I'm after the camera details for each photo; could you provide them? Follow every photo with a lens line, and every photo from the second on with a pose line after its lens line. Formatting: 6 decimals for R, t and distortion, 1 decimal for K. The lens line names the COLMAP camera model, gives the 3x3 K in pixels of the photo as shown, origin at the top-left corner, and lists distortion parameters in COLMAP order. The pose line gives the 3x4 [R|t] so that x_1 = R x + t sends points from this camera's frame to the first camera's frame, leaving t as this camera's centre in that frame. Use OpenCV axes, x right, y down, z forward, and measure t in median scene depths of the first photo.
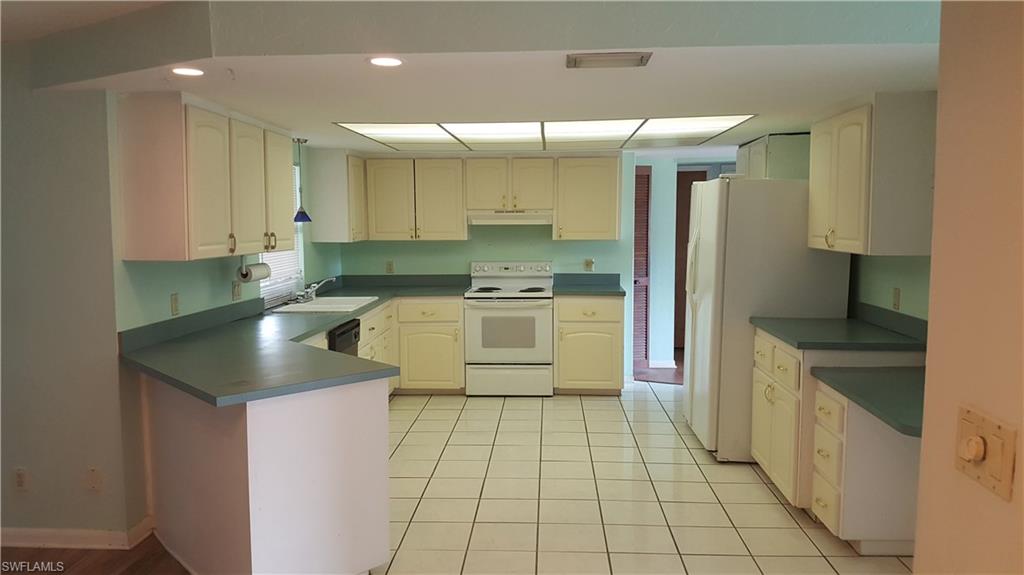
lens RADIAL K [[758.9, 0, 512.3], [0, 758.9, 295.1], [0, 0, 1]] dist [0.145588, -0.286530]
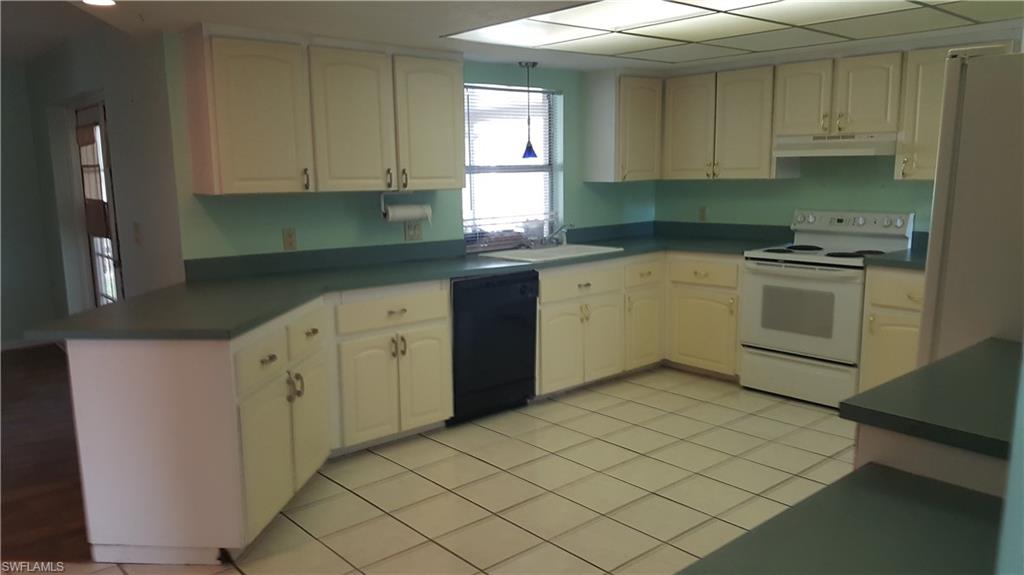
lens RADIAL K [[758.9, 0, 512.3], [0, 758.9, 295.1], [0, 0, 1]] dist [0.145588, -0.286530]
pose [[0.699346, 0.113822, -0.705663, 0.305425], [-0.061295, 0.993153, 0.099447, -0.020304], [0.712150, -0.026295, 0.701534, 0.303791]]
